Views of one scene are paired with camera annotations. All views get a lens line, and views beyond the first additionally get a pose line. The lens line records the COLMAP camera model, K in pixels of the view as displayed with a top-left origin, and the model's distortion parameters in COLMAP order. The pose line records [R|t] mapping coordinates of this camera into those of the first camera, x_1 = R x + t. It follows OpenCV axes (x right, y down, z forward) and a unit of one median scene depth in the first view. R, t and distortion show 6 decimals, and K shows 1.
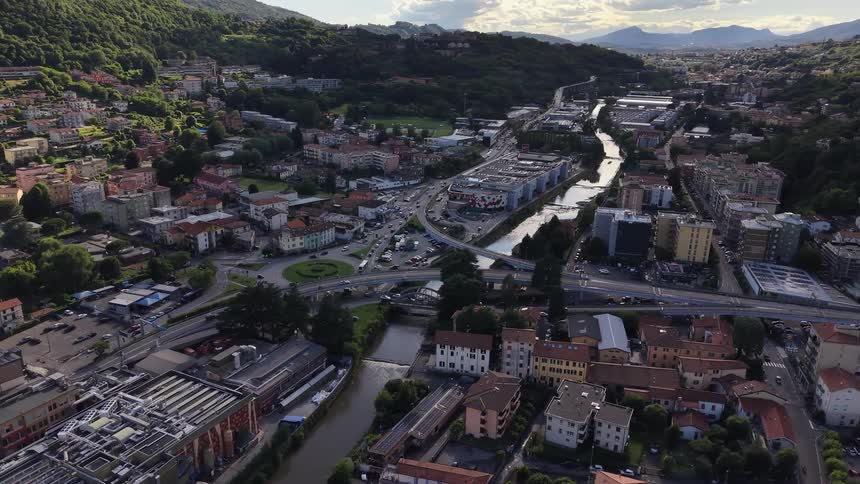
lens RADIAL K [[610.2, 0, 422.5], [0, 610.2, 243.5], [0, 0, 1]] dist [0.051703, -0.068814]
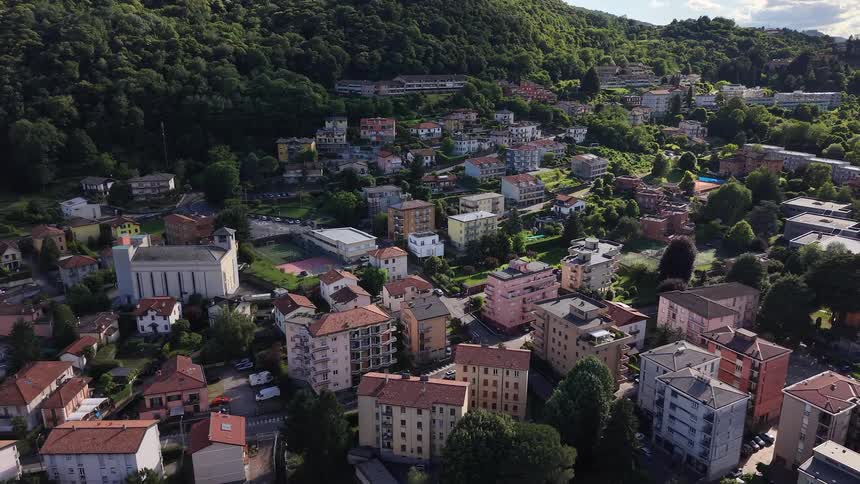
lens RADIAL K [[610.2, 0, 429.2], [0, 610.2, 240.4], [0, 0, 1]] dist [0.051703, -0.068814]
pose [[0.887418, 0.106891, -0.448402, -0.309946], [-0.120766, 0.992678, -0.002366, -0.089100], [0.444866, 0.056251, 0.893829, 0.351584]]
